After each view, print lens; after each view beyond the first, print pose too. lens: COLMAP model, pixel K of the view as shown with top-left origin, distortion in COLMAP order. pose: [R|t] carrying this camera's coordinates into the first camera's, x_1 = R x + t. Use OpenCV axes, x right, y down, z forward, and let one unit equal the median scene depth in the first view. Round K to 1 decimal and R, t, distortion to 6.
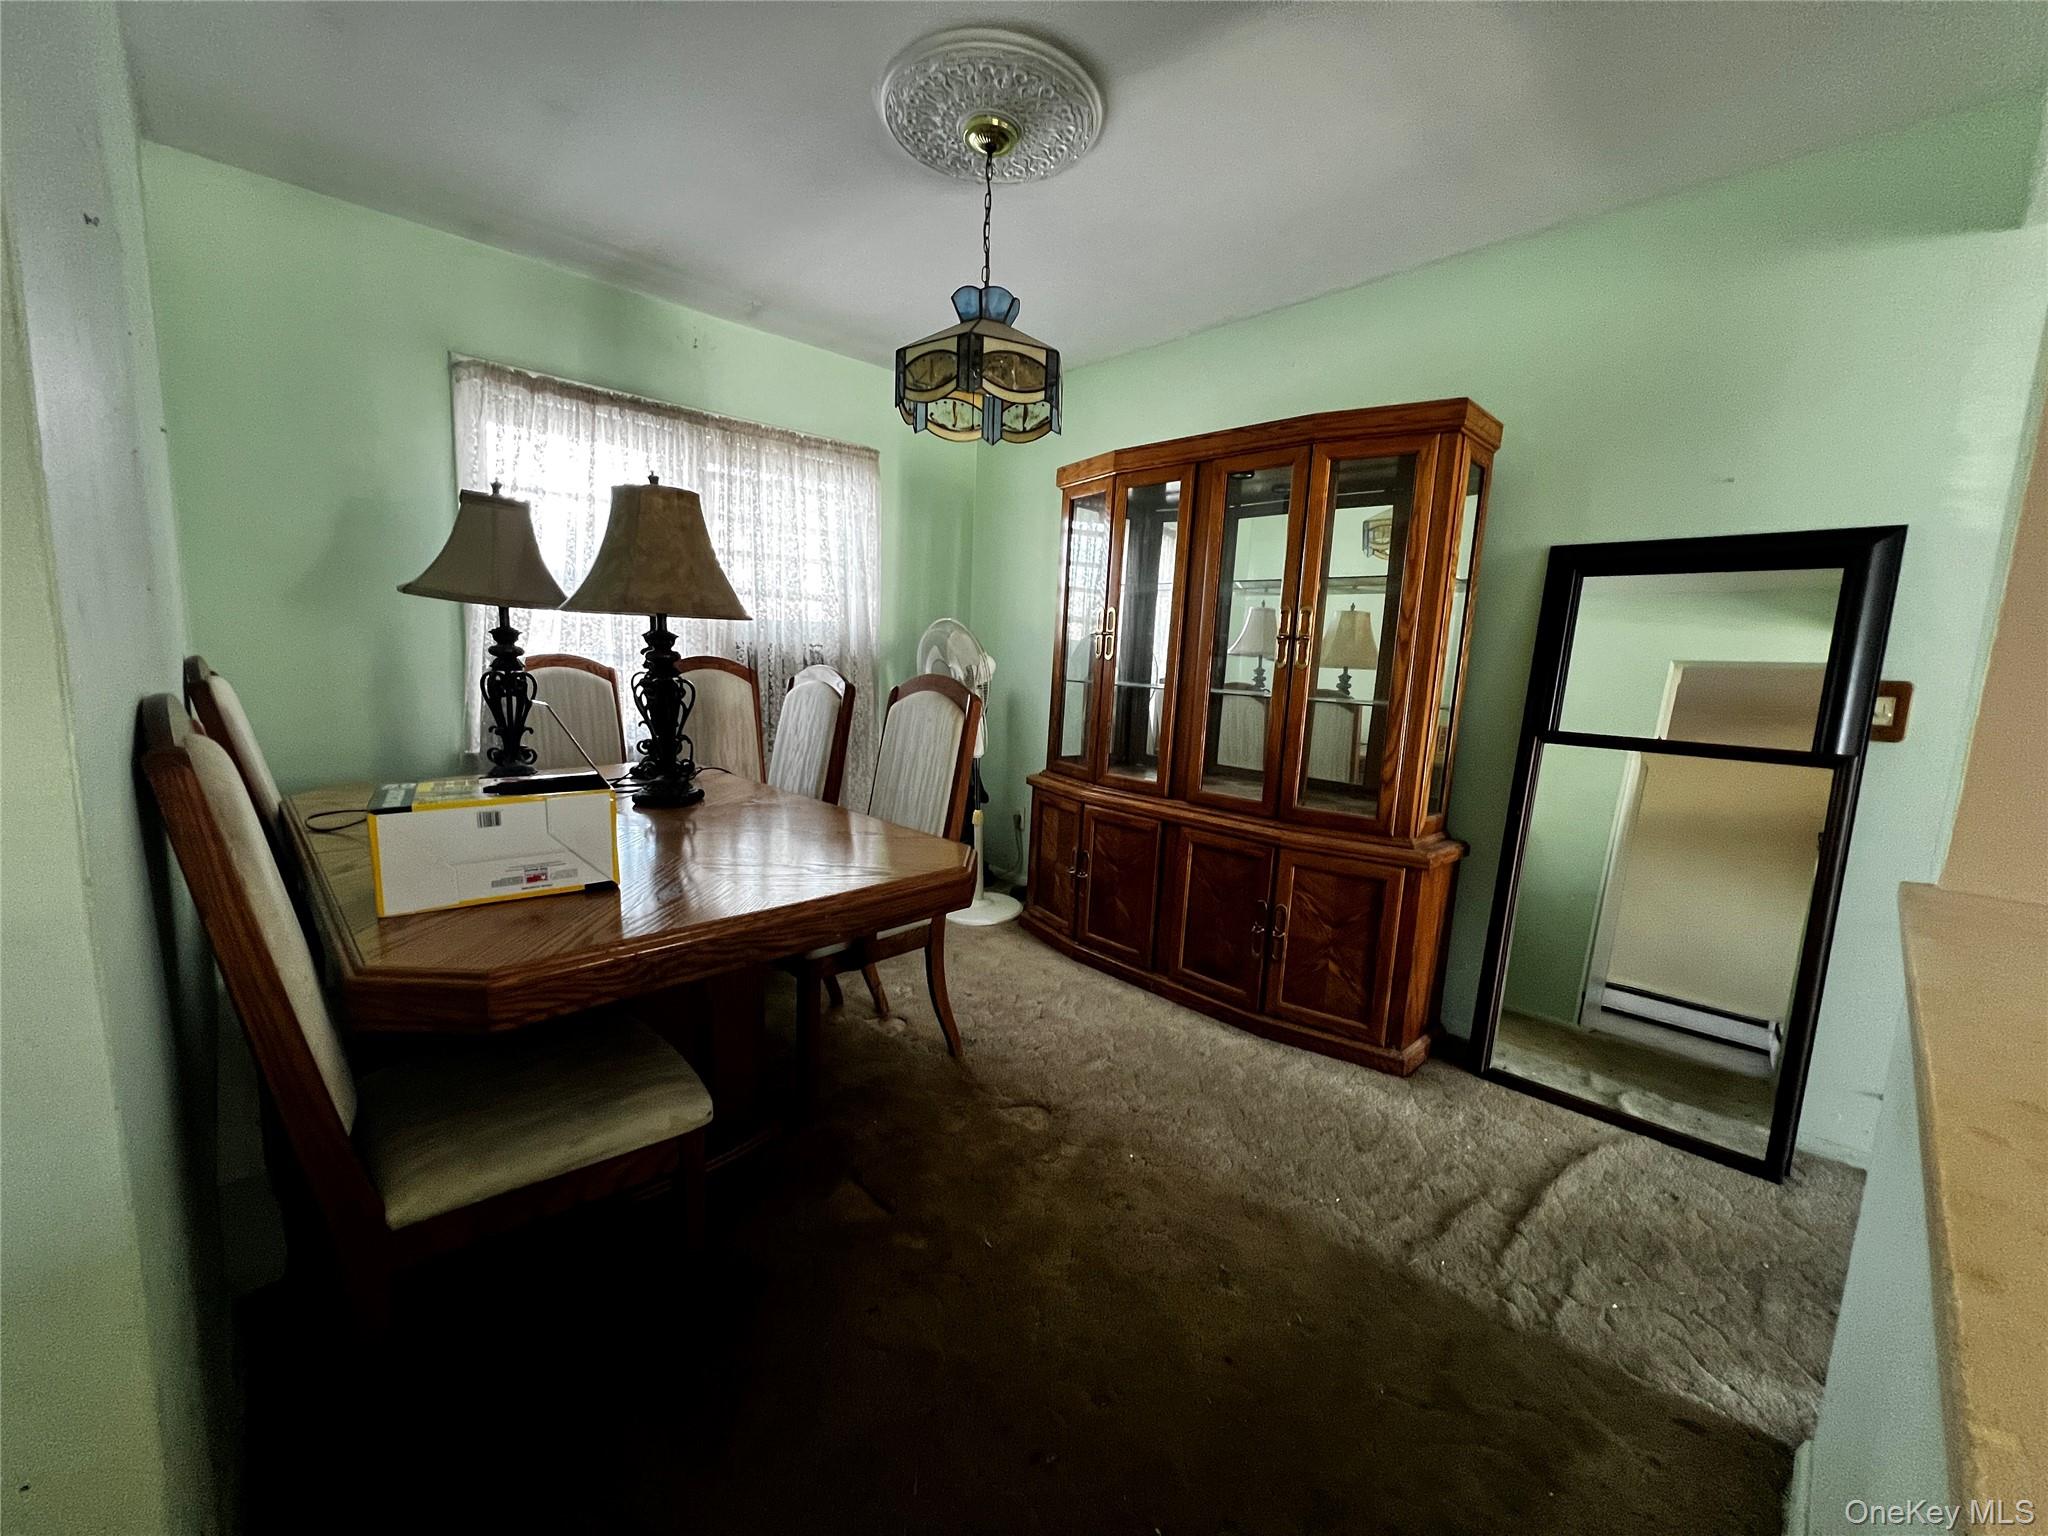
lens RADIAL K [[823.6, 0, 1026.7], [0, 823.6, 766.3], [0, 0, 1]] dist [-0.010916, 0.000158]
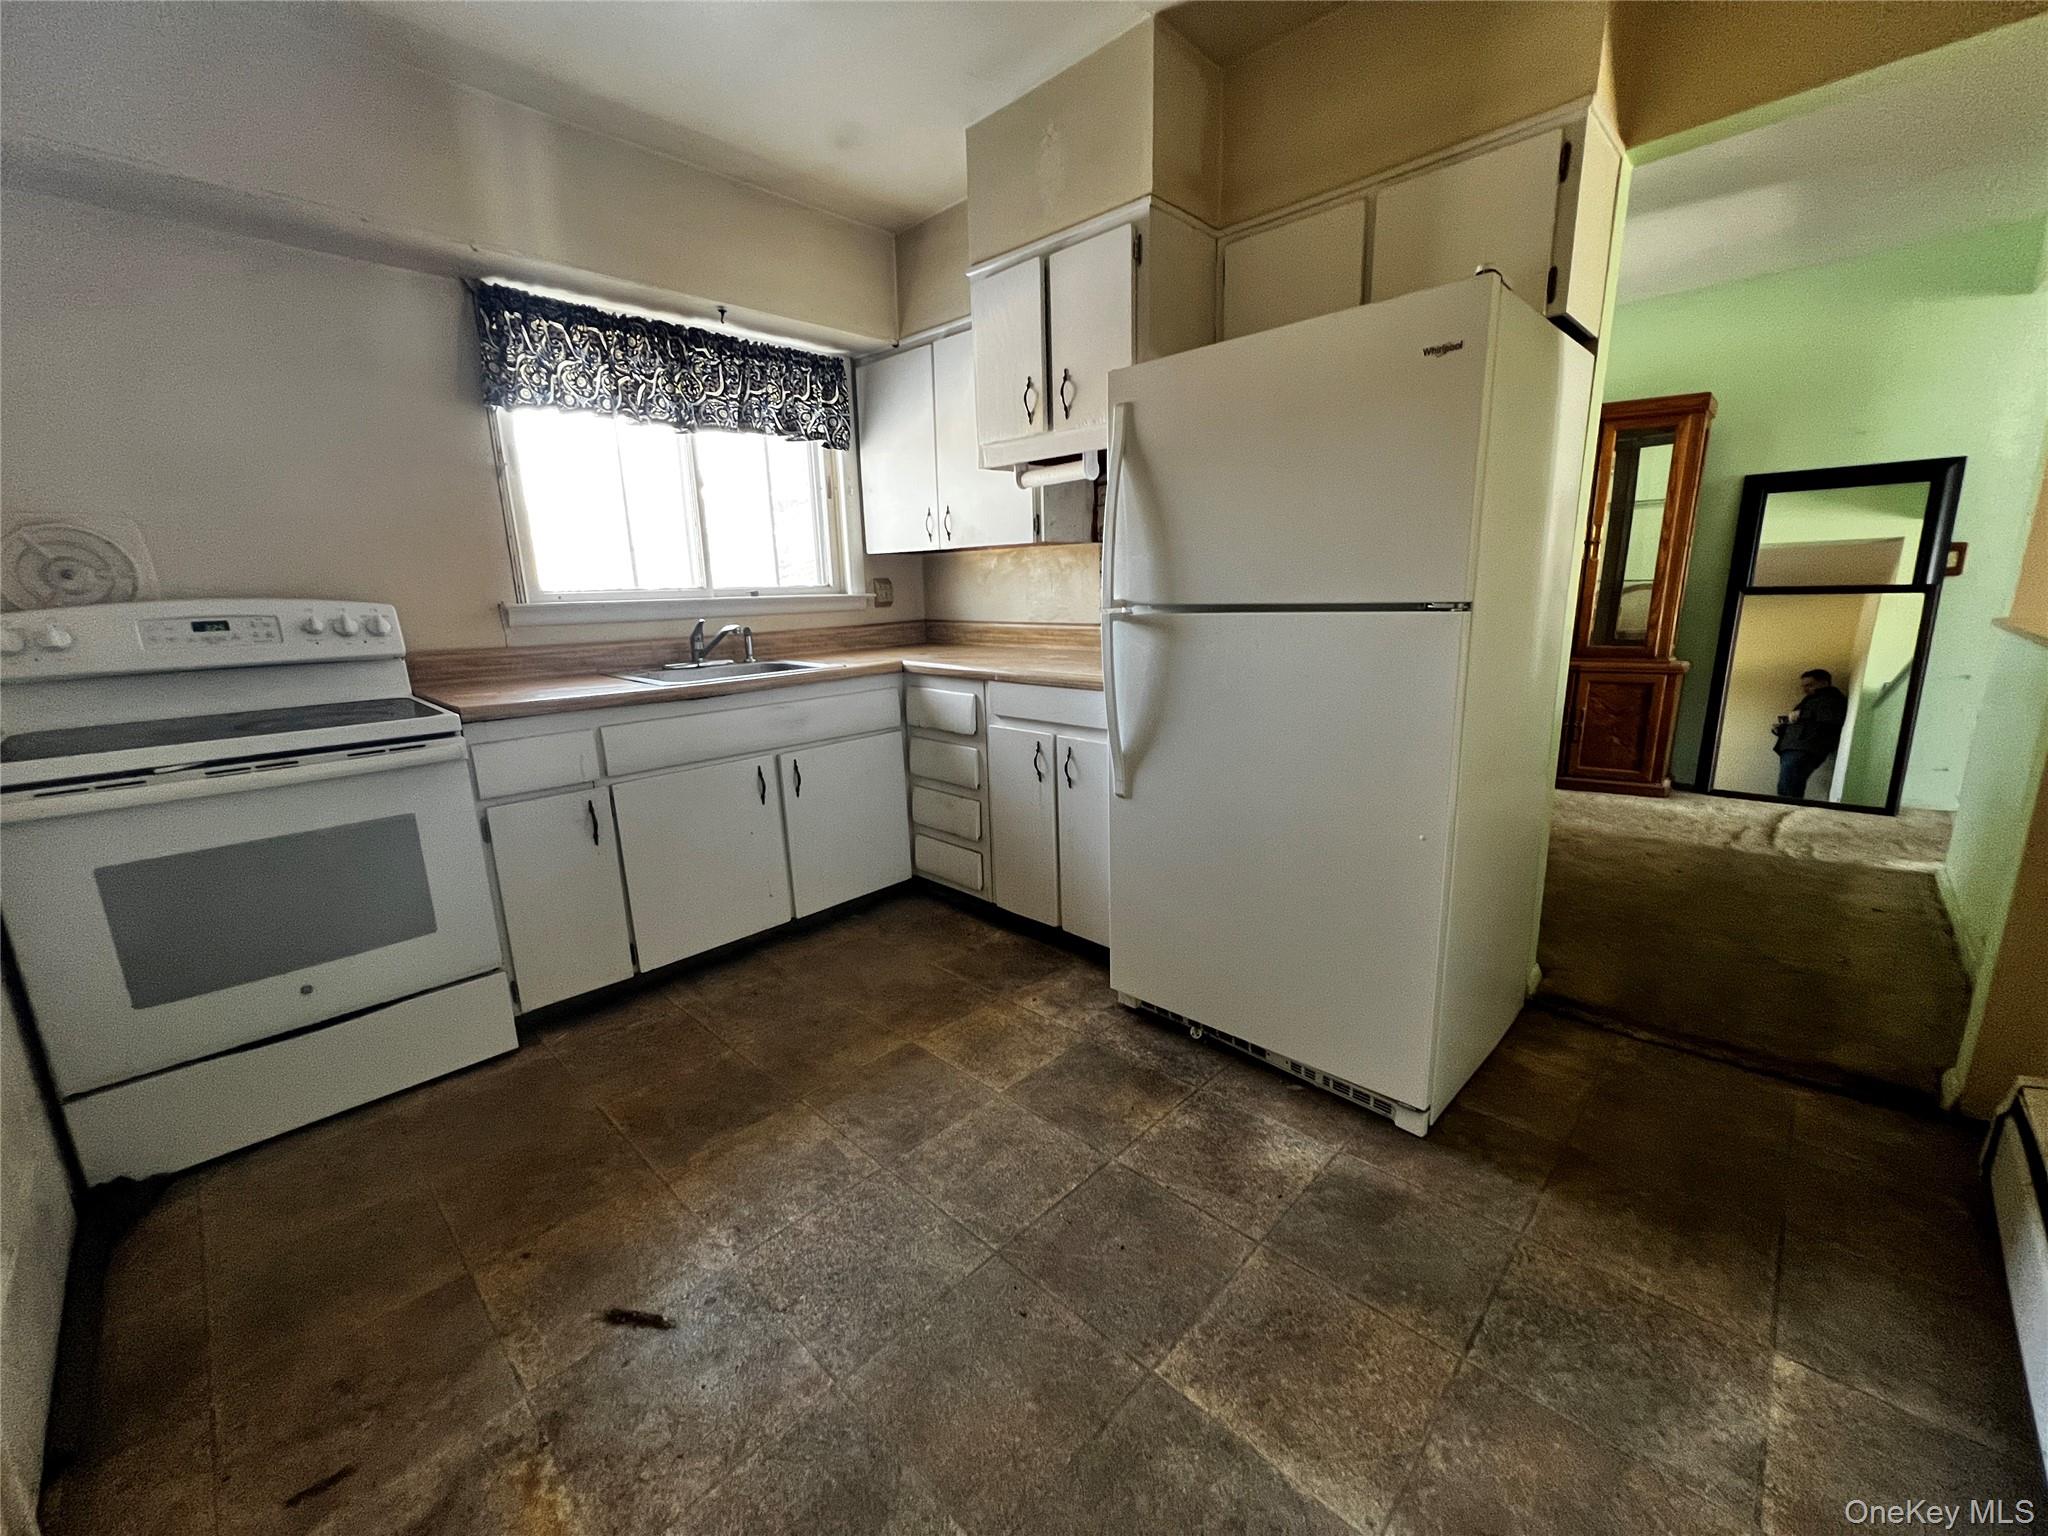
lens RADIAL K [[823.6, 0, 1019.6], [0, 823.6, 771.2], [0, 0, 1]] dist [-0.010916, 0.000158]
pose [[0.997162, -0.073611, 0.015788, -1.120139], [0.072135, 0.994219, 0.079533, 0.111041], [-0.021551, -0.078168, 0.996707, -0.828182]]
